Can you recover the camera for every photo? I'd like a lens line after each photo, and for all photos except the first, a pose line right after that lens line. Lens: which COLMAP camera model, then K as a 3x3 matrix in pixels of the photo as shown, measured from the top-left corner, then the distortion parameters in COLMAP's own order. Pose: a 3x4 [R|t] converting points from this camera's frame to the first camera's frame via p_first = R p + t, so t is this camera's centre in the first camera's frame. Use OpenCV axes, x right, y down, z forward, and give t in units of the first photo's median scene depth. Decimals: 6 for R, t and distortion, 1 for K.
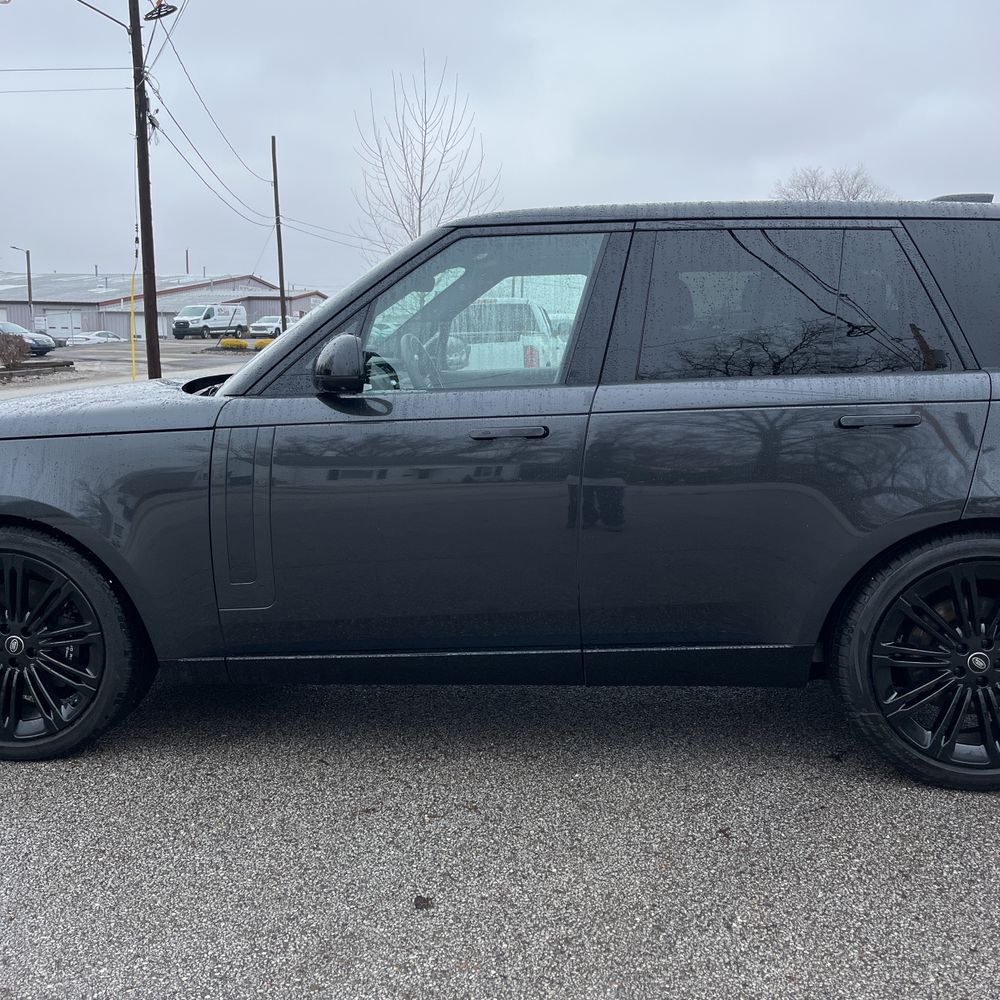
lens RADIAL K [[1026.2, 0, 500.0], [0, 1026.2, 500.0], [0, 0, 1]] dist [0.034998, -0.022078]
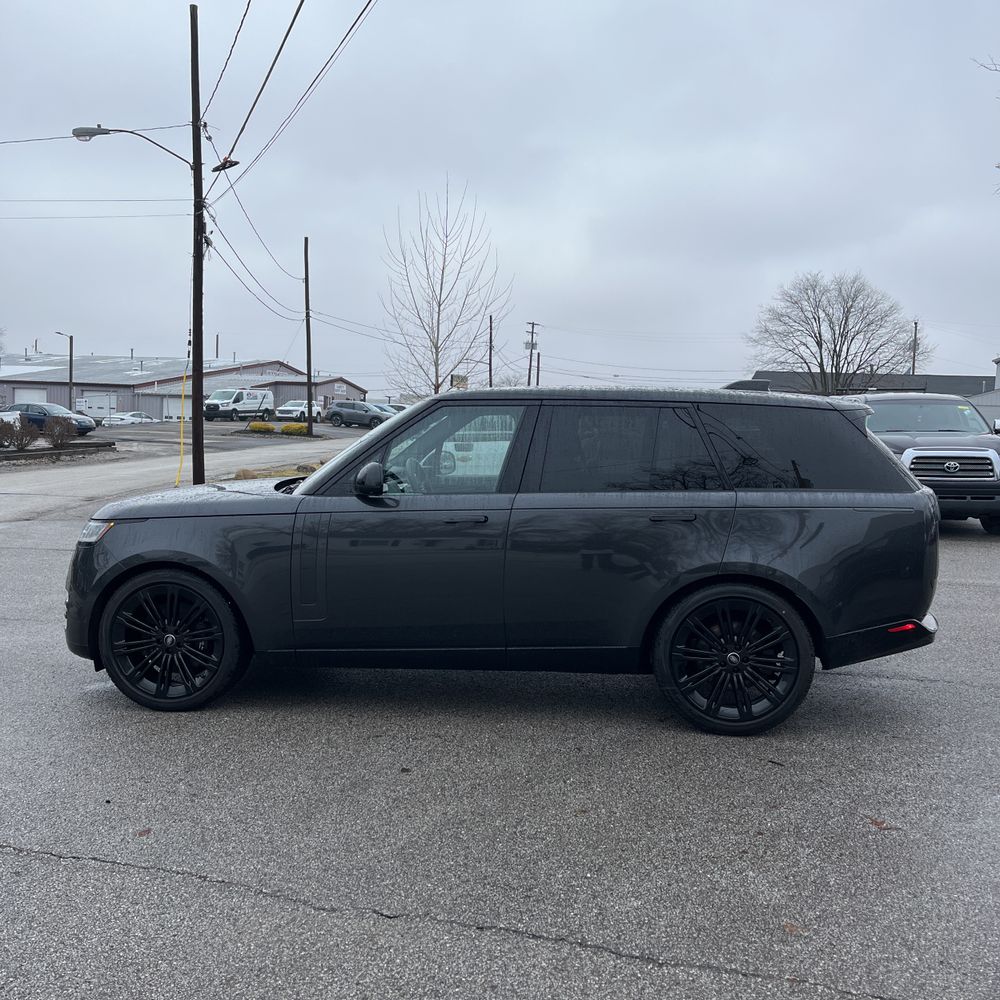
lens RADIAL K [[1028.5, 0, 503.9], [0, 1028.5, 494.7], [0, 0, 1]] dist [0.051449, -0.039977]
pose [[0.999686, 0.021076, -0.013574, 0.059675], [-0.022159, 0.996106, -0.085332, 0.024460], [0.011723, 0.085606, 0.996260, -0.456724]]
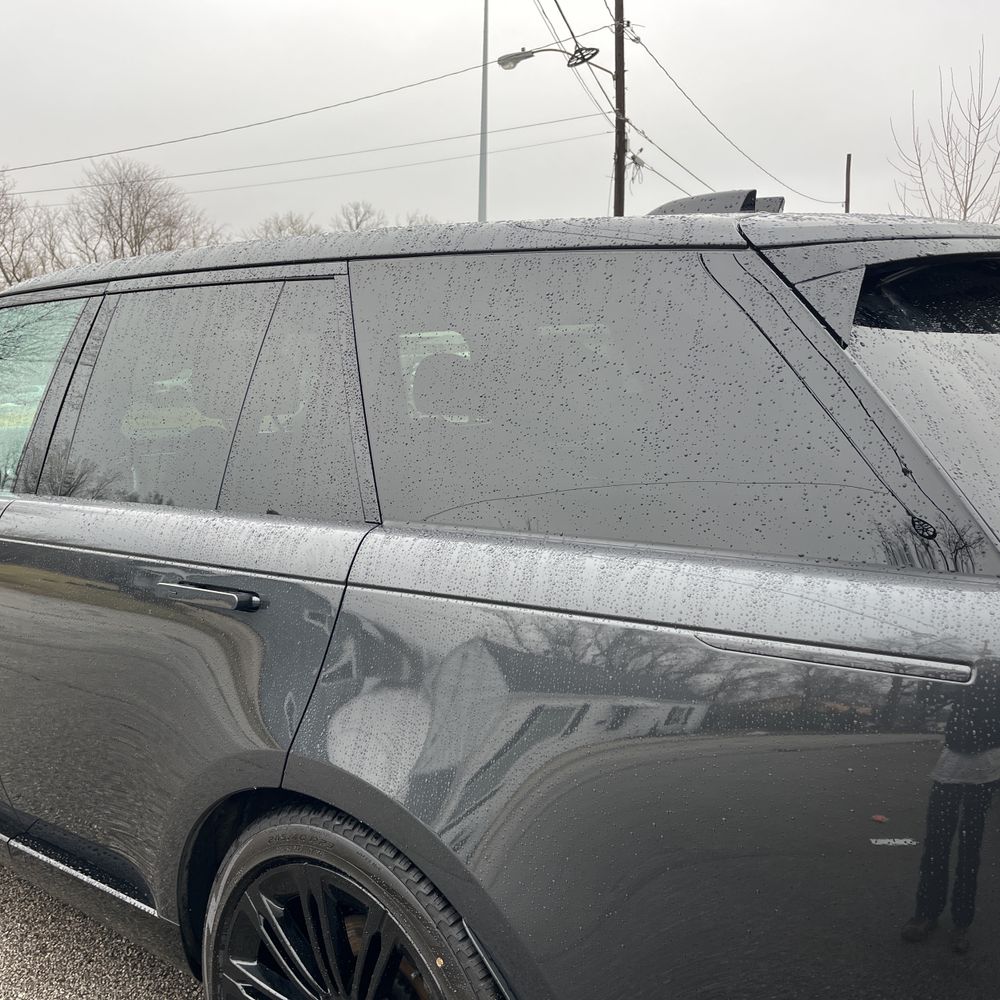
lens RADIAL K [[1026.2, 0, 500.0], [0, 1026.2, 500.0], [0, 0, 1]] dist [0.034998, -0.022078]
pose [[0.835005, 0.067972, -0.546028, 0.490338], [-0.079962, 0.996796, 0.001805, -0.086422], [0.544402, 0.042154, 0.837765, 0.328310]]
